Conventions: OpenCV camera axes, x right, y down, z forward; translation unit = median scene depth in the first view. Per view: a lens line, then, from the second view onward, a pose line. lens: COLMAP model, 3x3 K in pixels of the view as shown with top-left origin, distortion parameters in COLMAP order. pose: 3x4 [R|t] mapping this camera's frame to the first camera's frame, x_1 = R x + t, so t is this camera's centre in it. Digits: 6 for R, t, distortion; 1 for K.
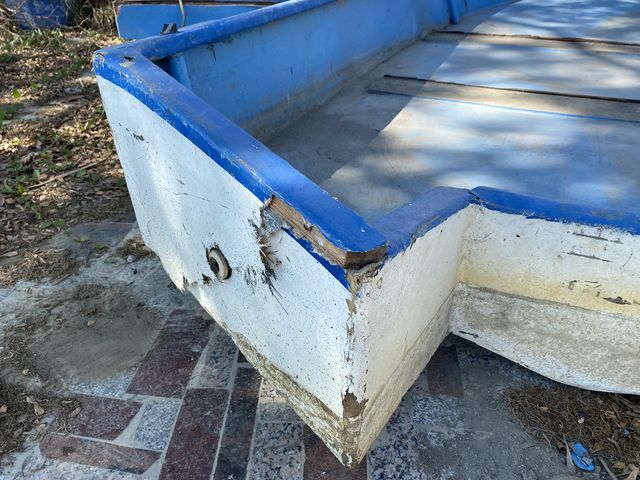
lens RADIAL K [[489.0, 0, 323.6], [0, 489.0, 238.9], [0, 0, 1]] dist [0.016940, -0.012992]
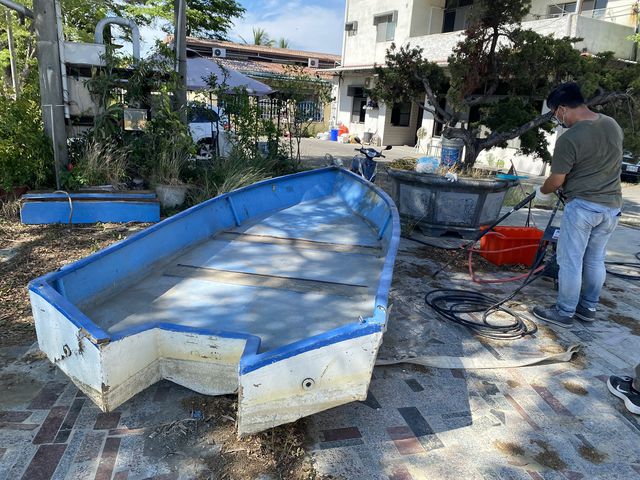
lens RADIAL K [[489.0, 0, 315.3], [0, 489.0, 237.1], [0, 0, 1]] dist [0.016940, -0.012992]
pose [[0.981999, -0.006269, 0.188784, 0.579697], [0.057594, 0.961793, -0.267652, 0.218769], [-0.179893, 0.273707, 0.944840, -1.877316]]
